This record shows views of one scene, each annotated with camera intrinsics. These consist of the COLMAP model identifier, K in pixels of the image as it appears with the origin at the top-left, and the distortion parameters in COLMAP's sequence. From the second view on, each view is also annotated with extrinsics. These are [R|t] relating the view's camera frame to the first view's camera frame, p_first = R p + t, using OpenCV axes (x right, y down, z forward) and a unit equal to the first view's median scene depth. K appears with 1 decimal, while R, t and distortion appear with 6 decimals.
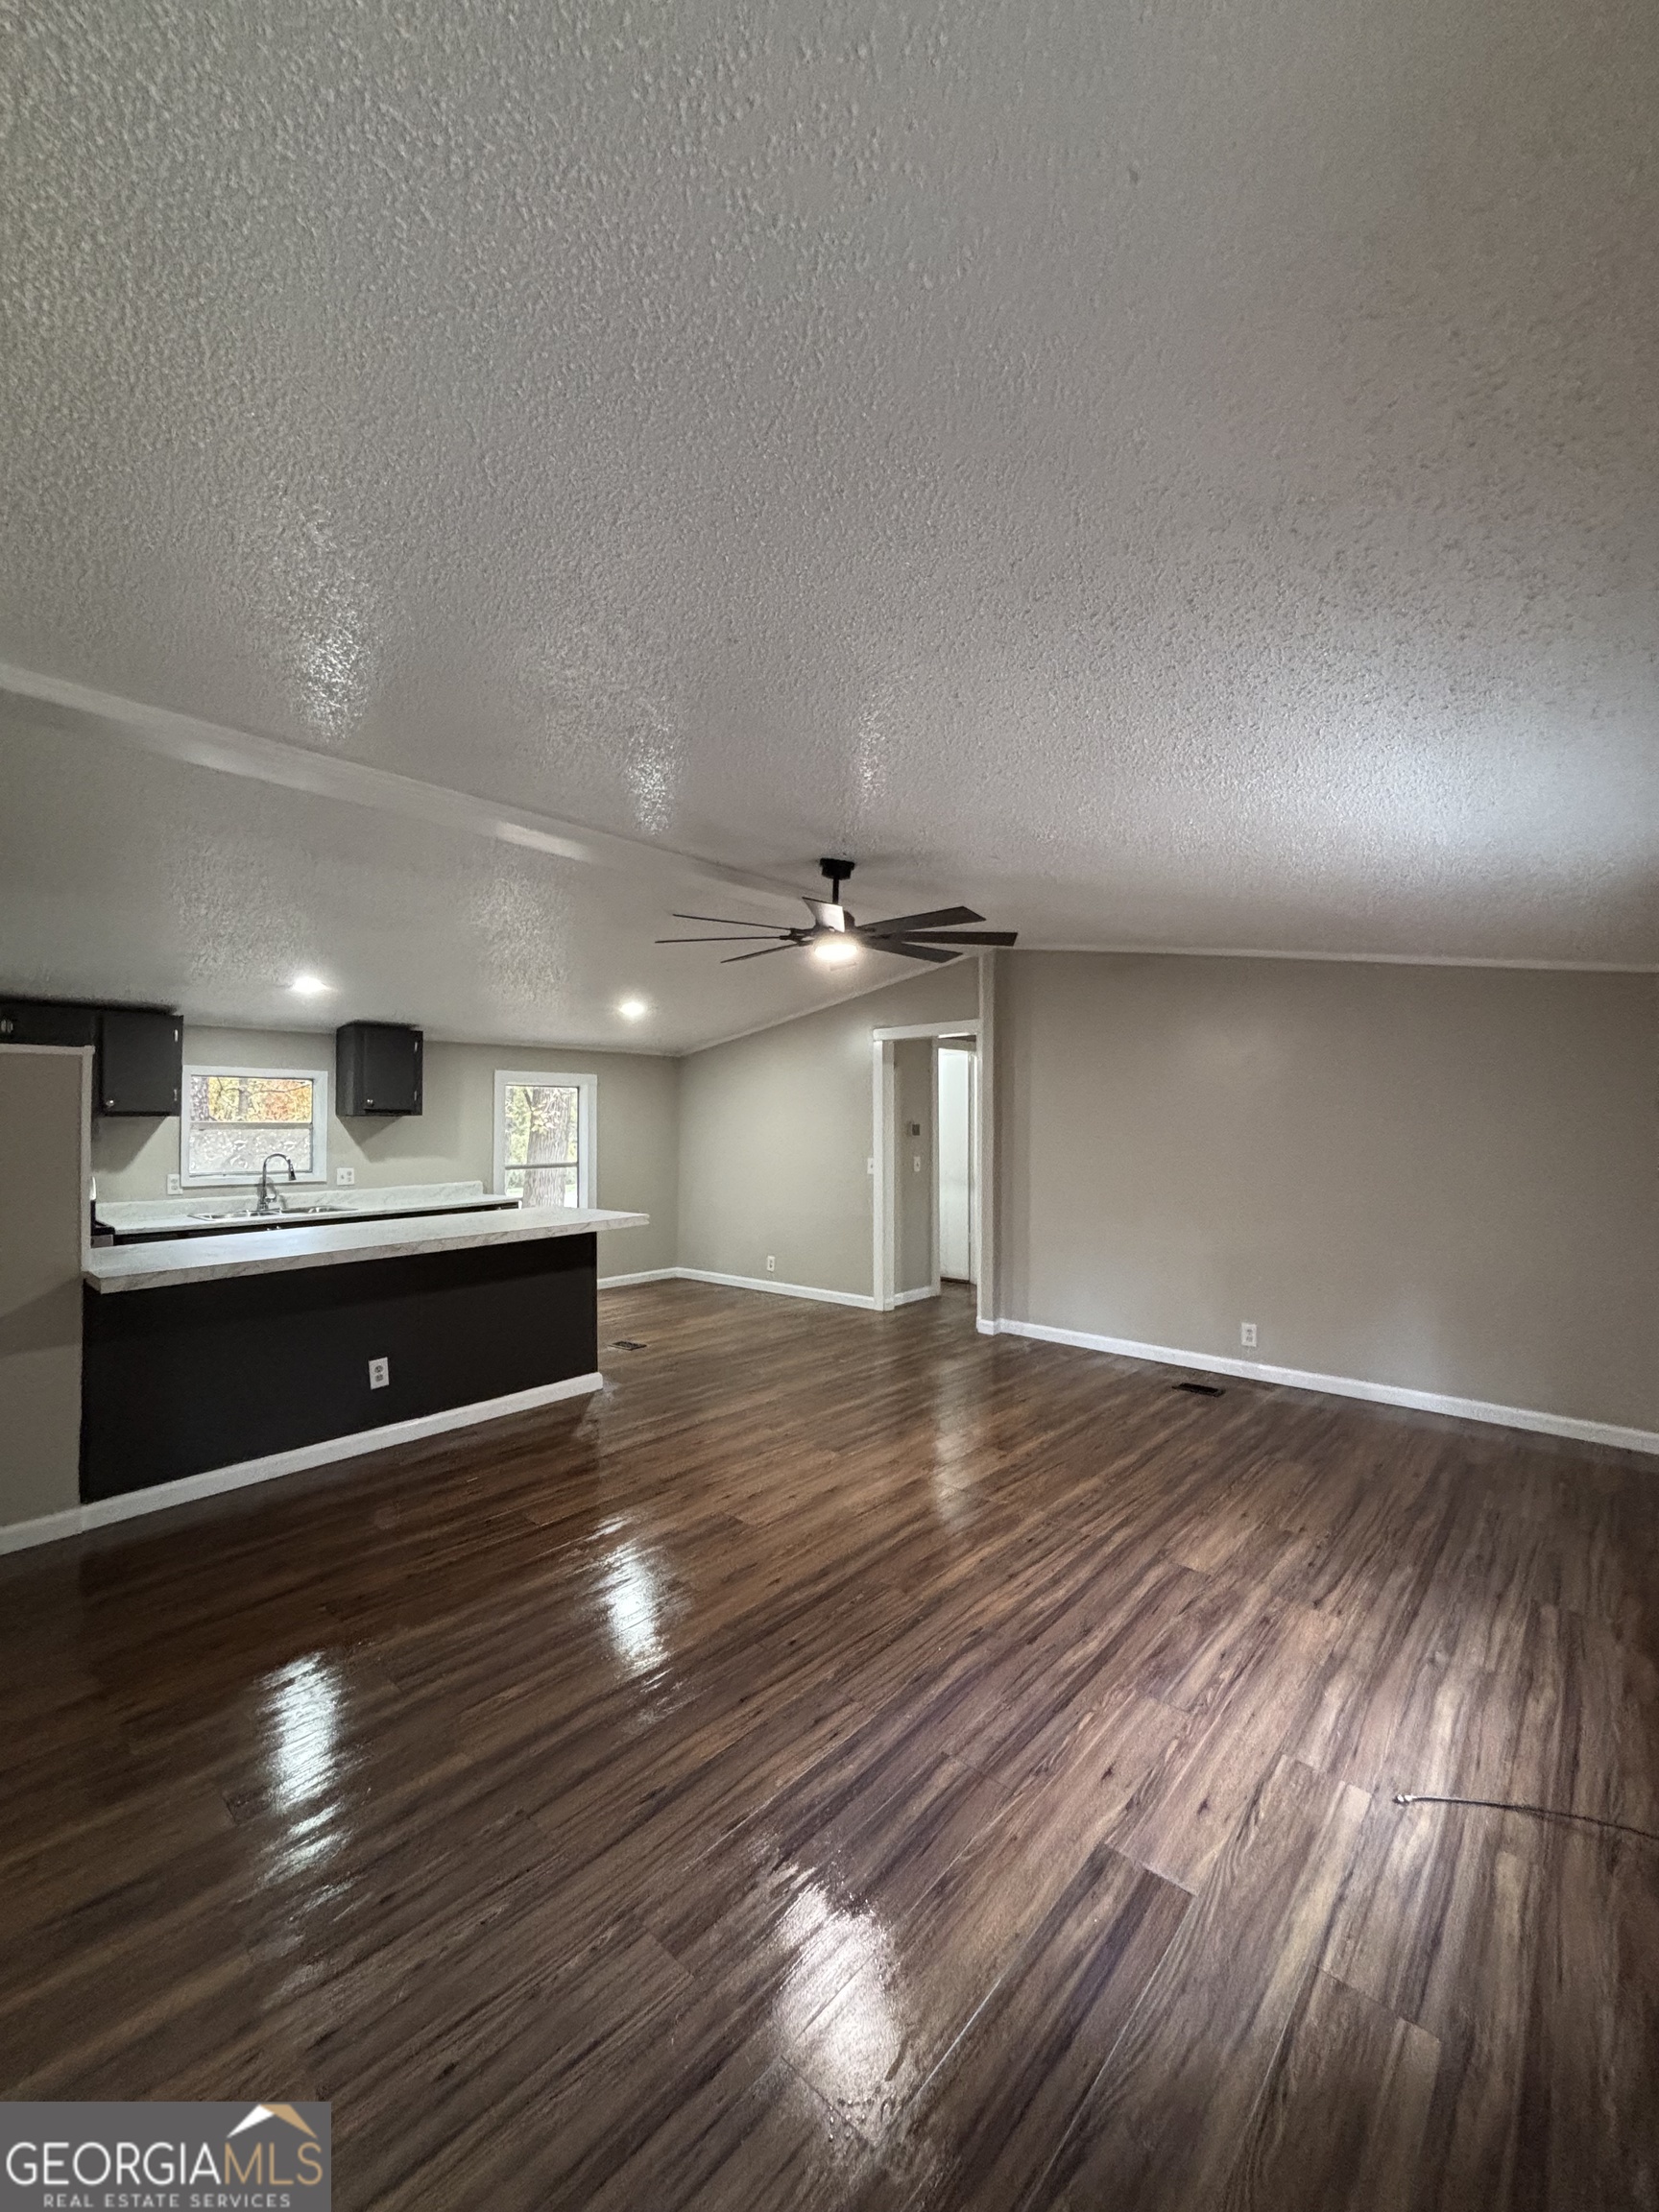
lens RADIAL K [[884.7, 0, 829.5], [0, 884.7, 1106.0], [0, 0, 1]] dist [0.000441, 0.000094]
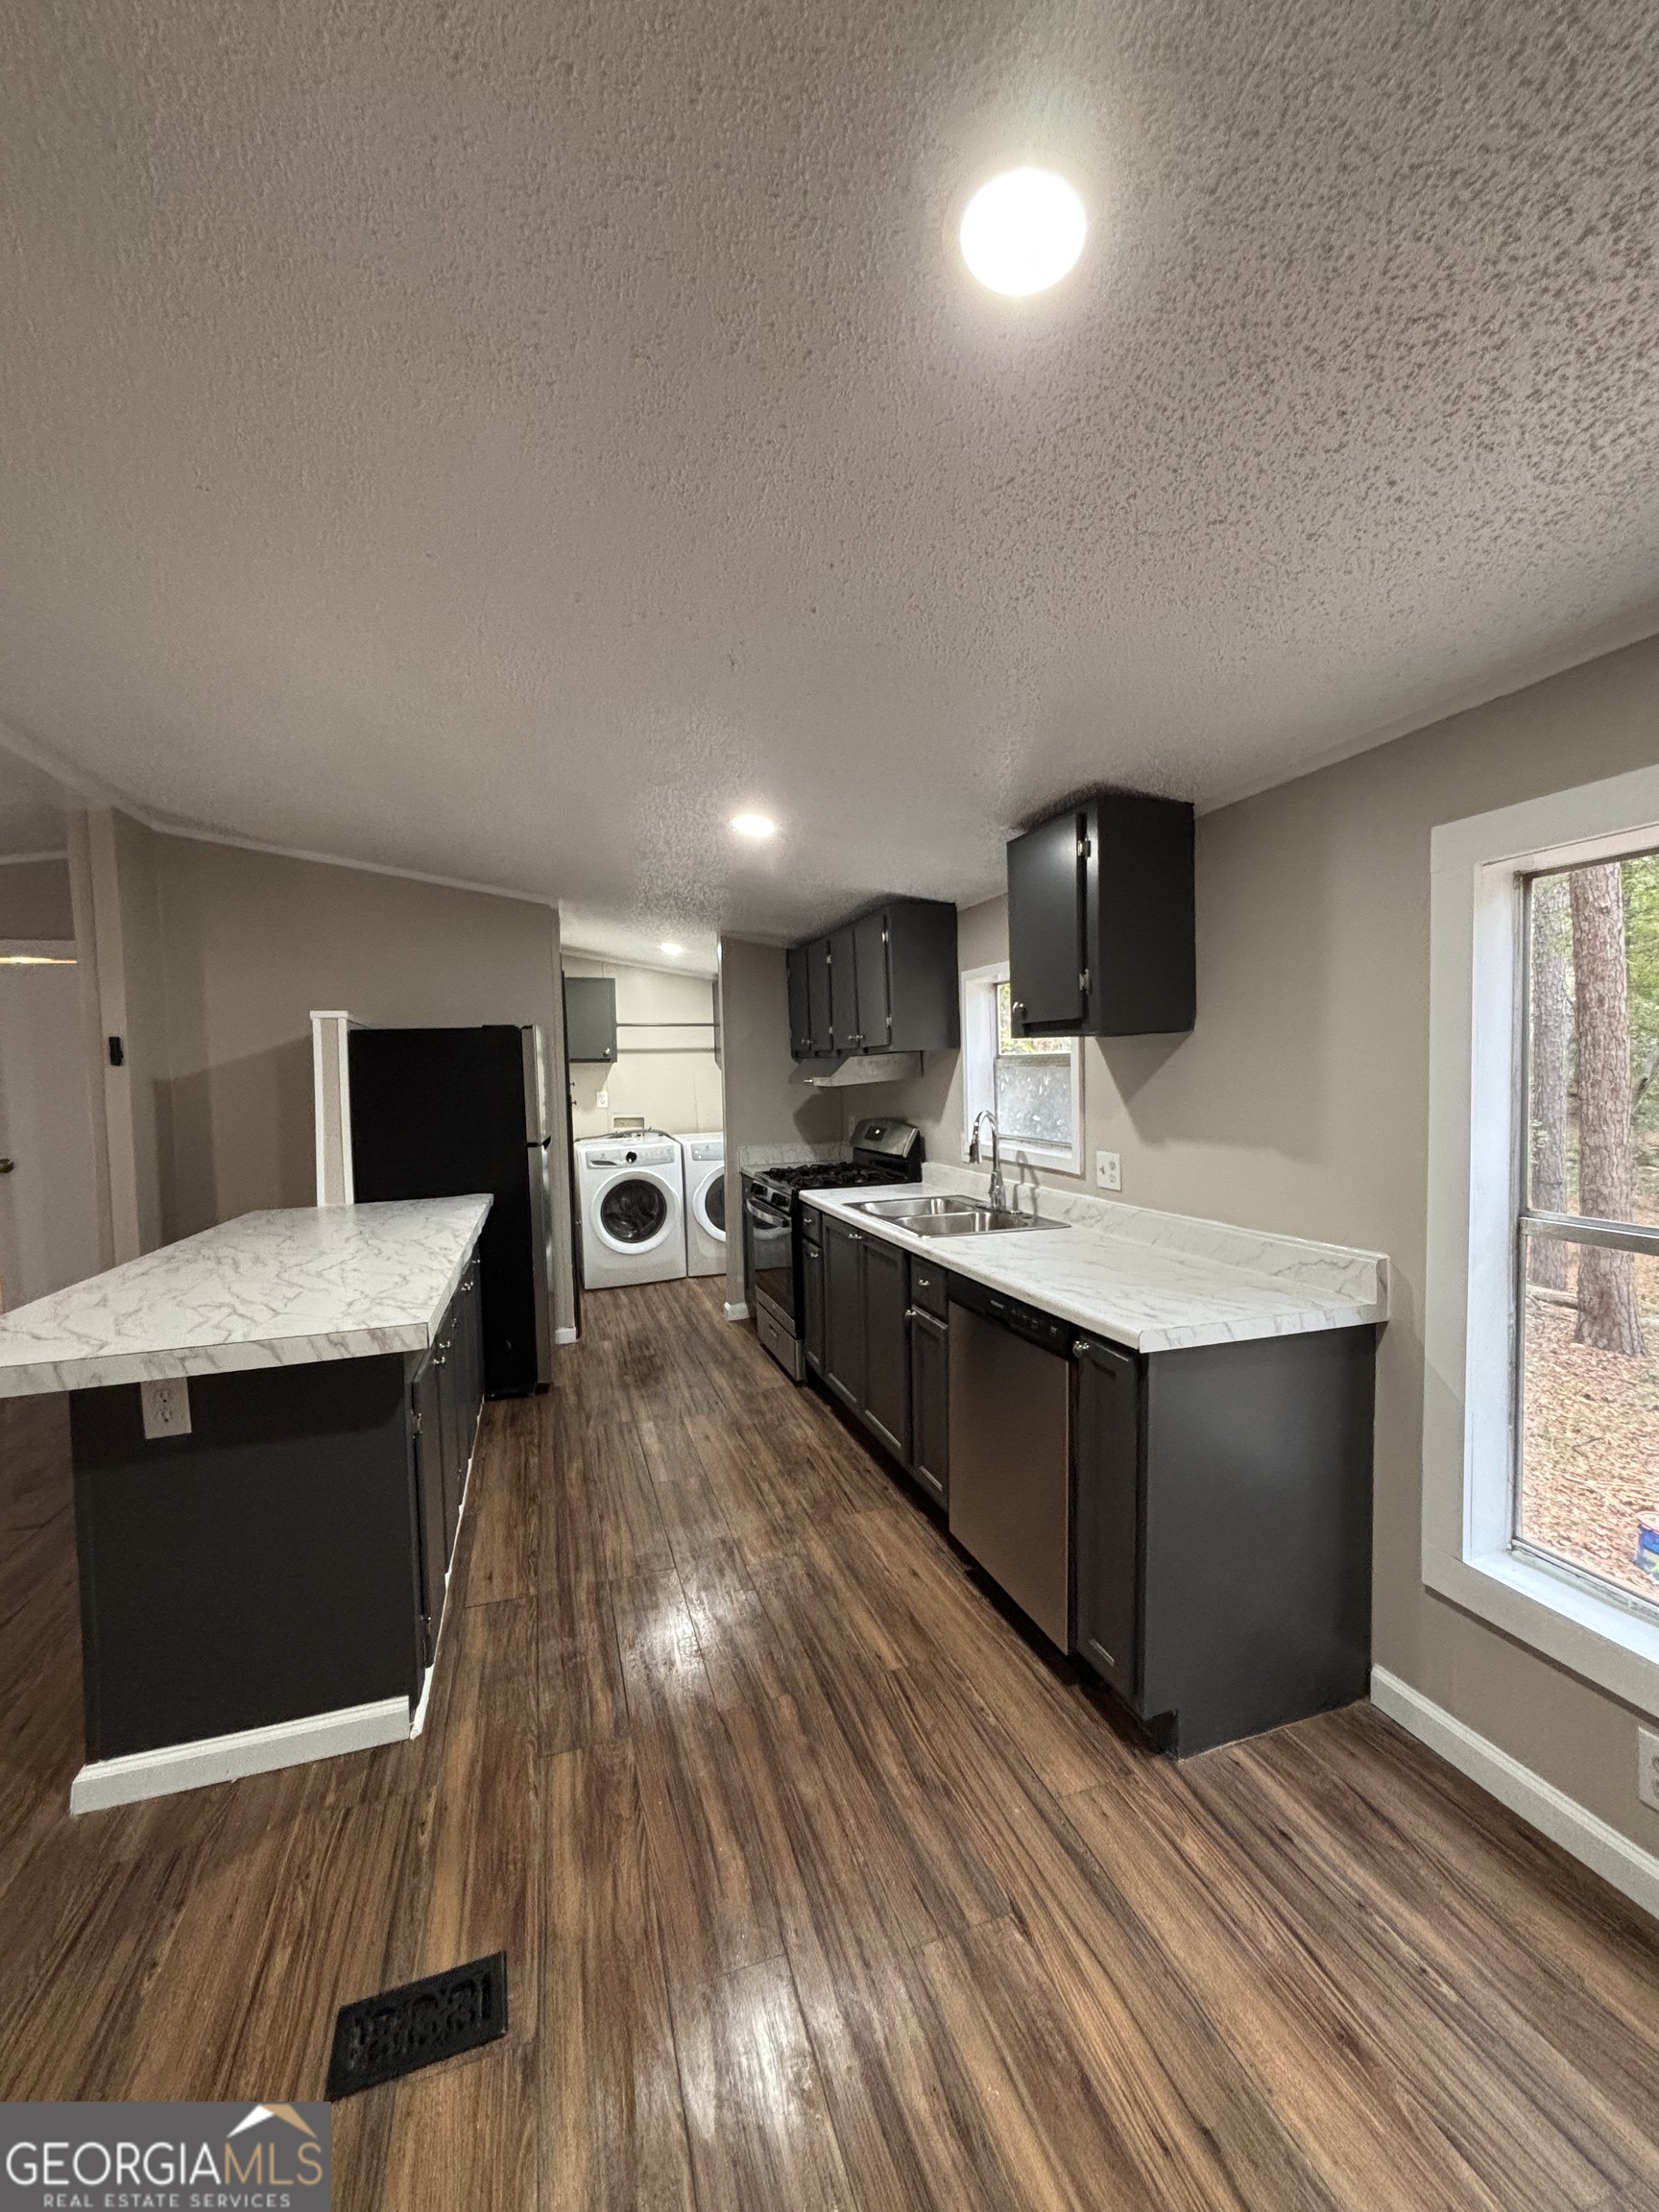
lens RADIAL K [[890.0, 0, 834.2], [0, 890.0, 1107.1], [0, 0, 1]] dist [-0.001345, 0.000244]
pose [[-0.494249, 0.062052, -0.867103, -0.173168], [0.052200, 0.997768, 0.041649, 0.042771], [0.867752, -0.024678, -0.496385, 2.281298]]
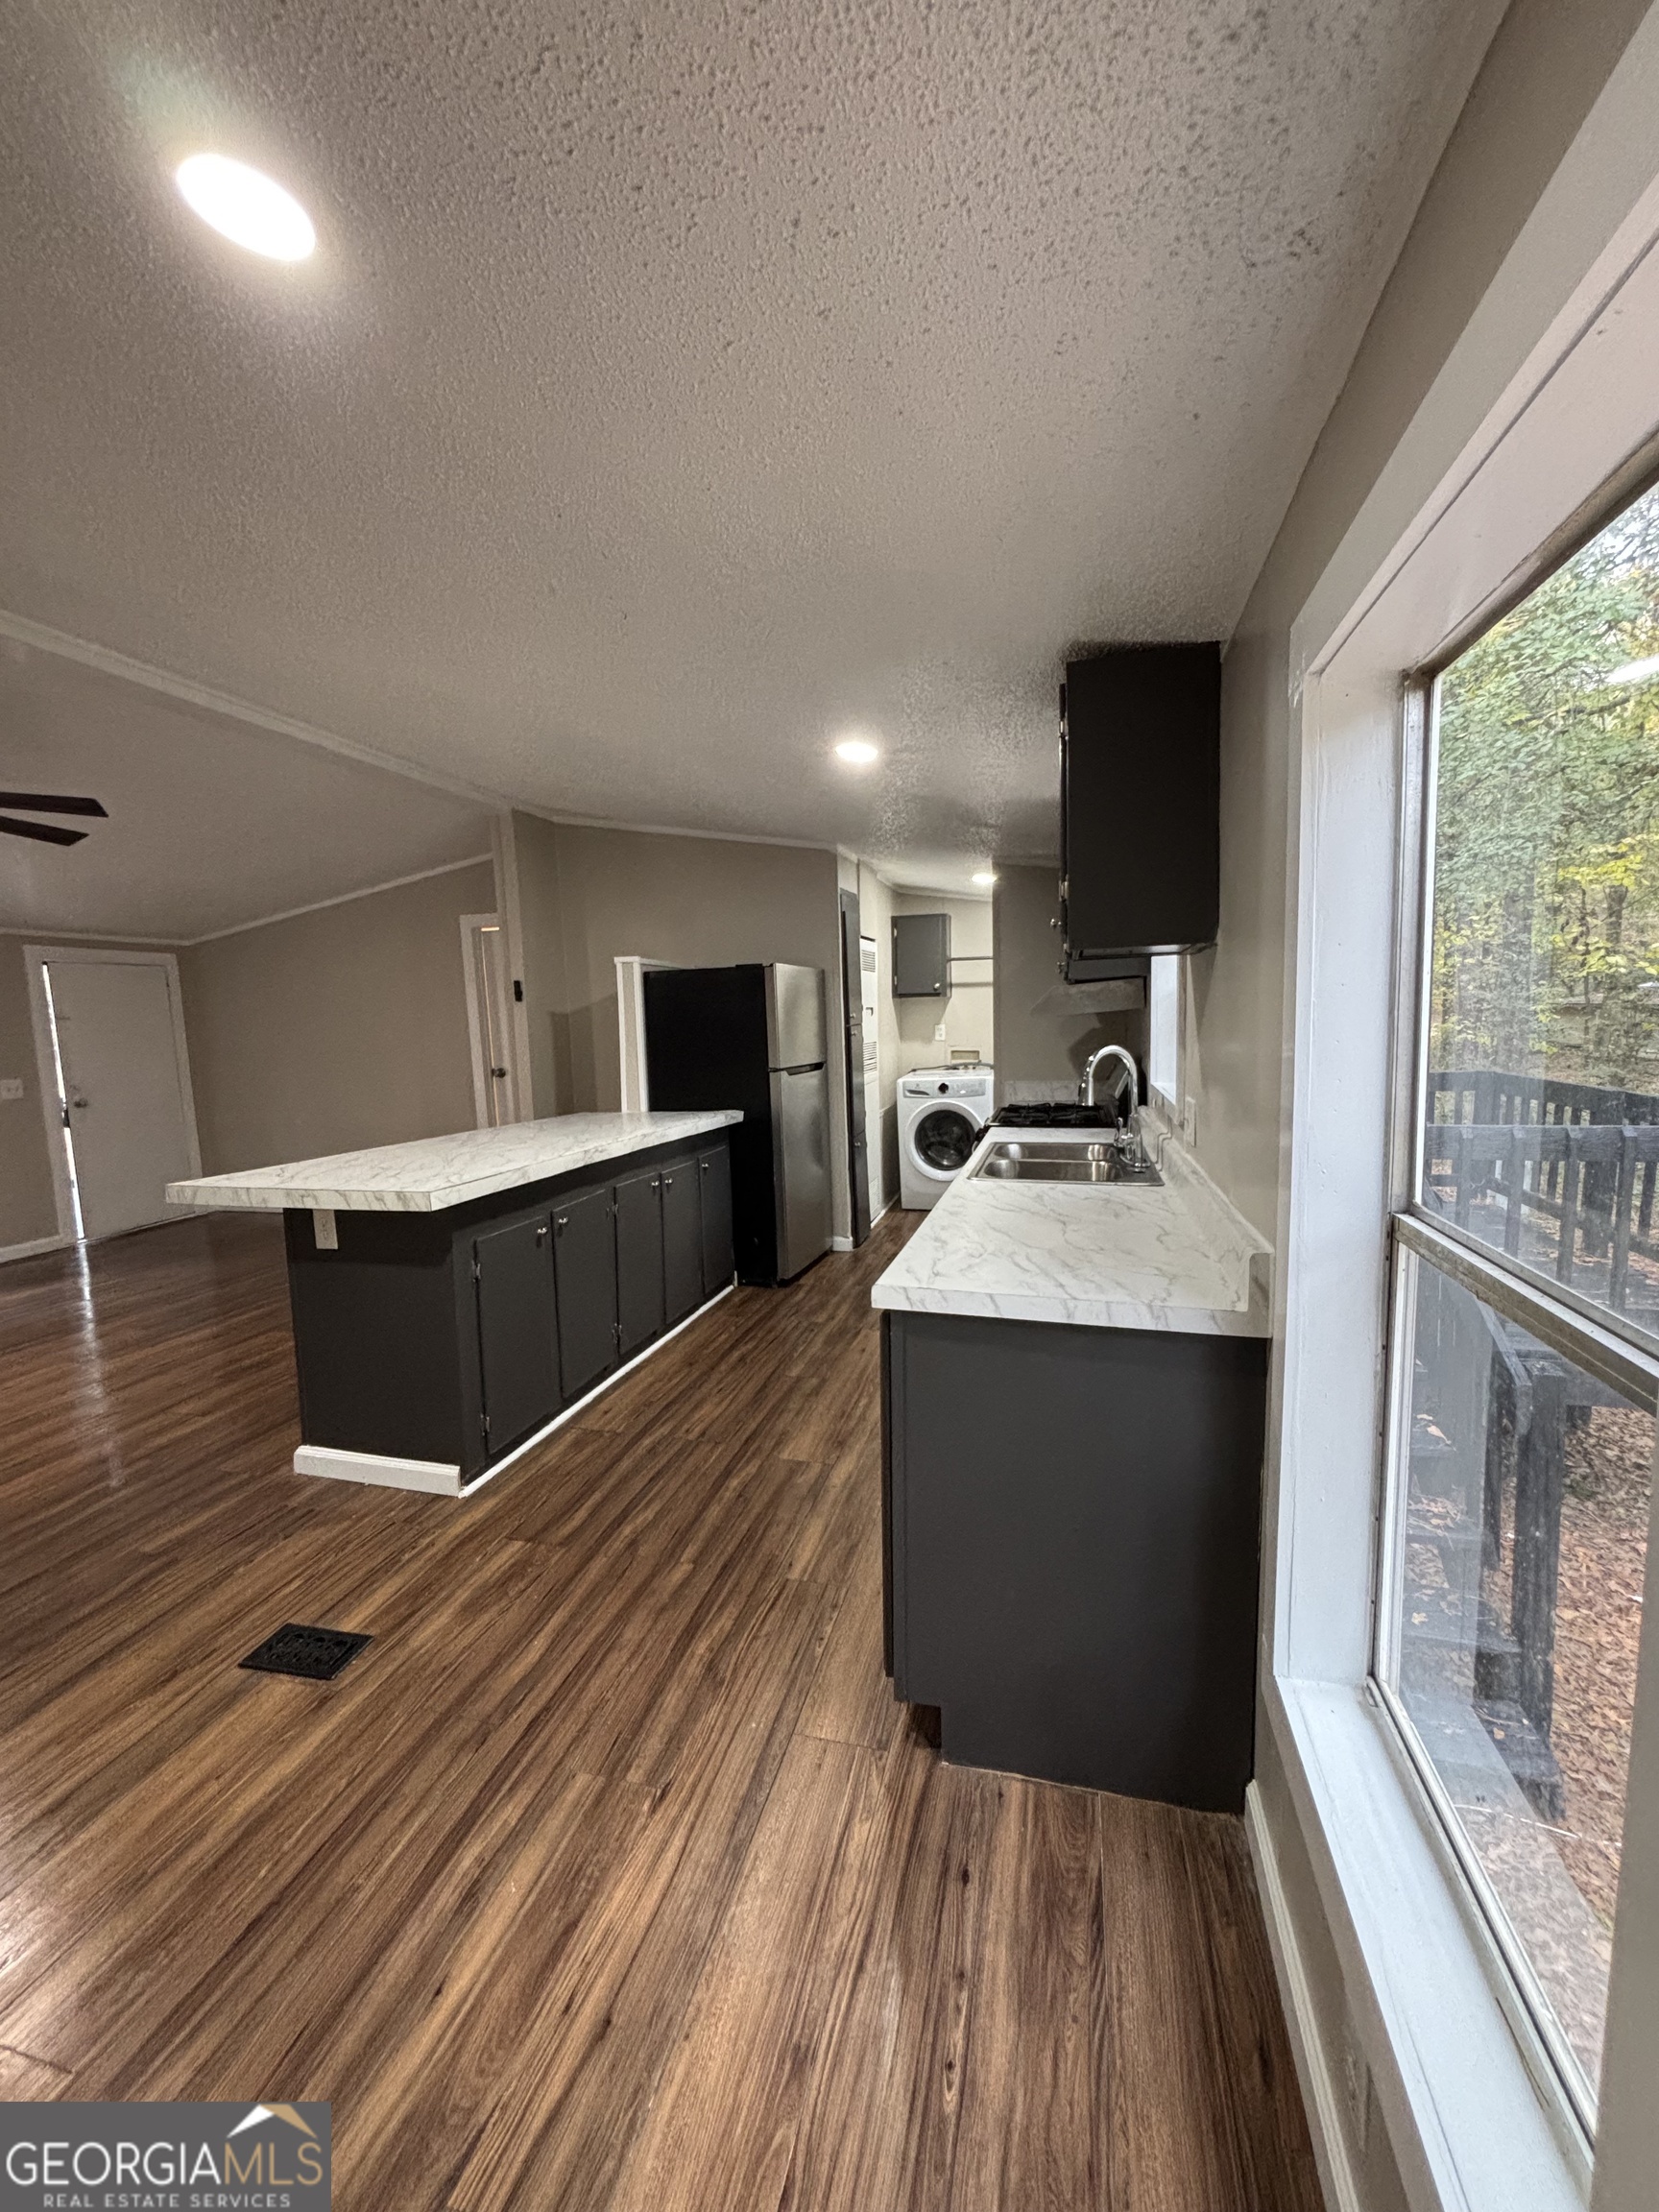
lens RADIAL K [[887.5, 0, 832.1], [0, 887.5, 1102.0], [0, 0, 1]] dist [0.000286, -0.000177]
pose [[-0.887935, 0.078740, -0.453180, -0.505324], [0.048392, 0.995763, 0.078196, 0.072450], [0.457417, 0.047503, -0.887983, 2.604827]]
